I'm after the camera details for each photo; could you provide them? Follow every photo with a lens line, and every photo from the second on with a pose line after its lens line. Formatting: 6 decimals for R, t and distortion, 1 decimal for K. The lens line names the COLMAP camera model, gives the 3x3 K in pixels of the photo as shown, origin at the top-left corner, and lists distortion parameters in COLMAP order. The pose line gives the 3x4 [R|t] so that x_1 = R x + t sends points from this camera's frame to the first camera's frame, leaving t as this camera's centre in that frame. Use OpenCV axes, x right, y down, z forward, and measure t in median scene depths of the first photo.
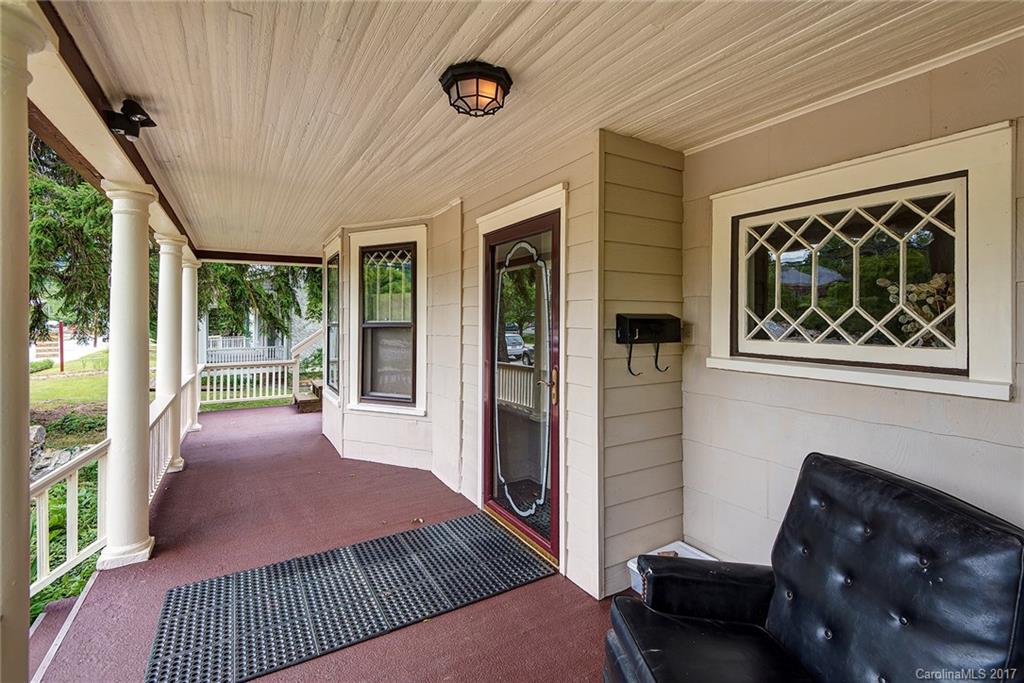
lens RADIAL K [[474.3, 0, 528.8], [0, 474.3, 313.4], [0, 0, 1]] dist [-0.004663, -0.000870]
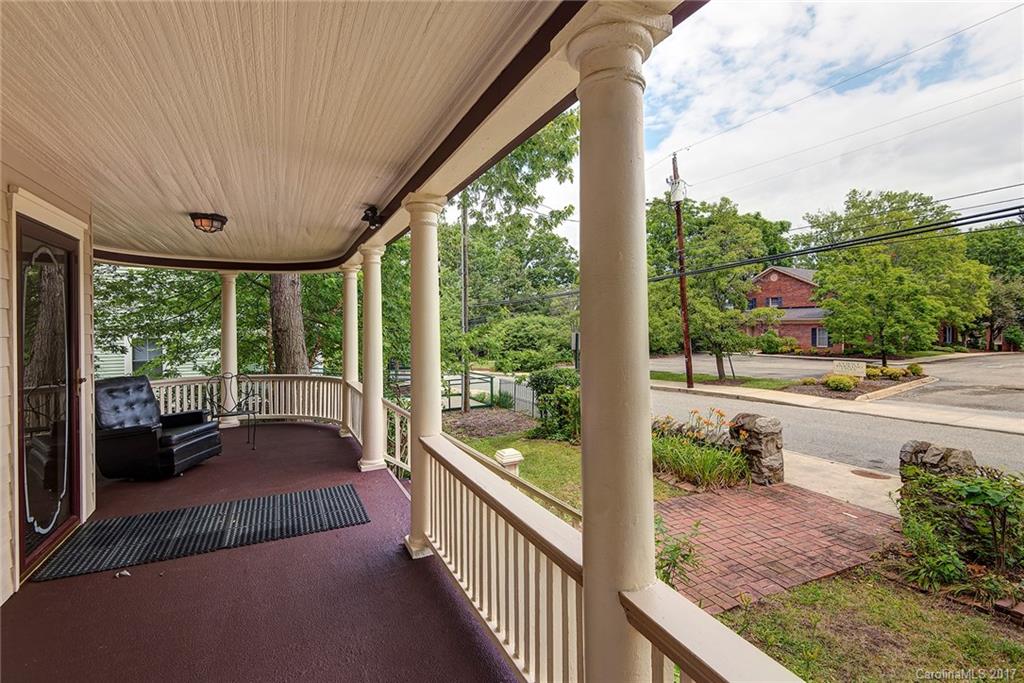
lens RADIAL K [[474.3, 0, 510.0], [0, 474.3, 334.5], [0, 0, 1]] dist [-0.004663, -0.000870]
pose [[-0.995487, -0.000905, 0.094890, -1.155118], [-0.000682, 0.999997, 0.002380, 0.027776], [-0.094892, 0.002305, -0.995485, 2.066577]]
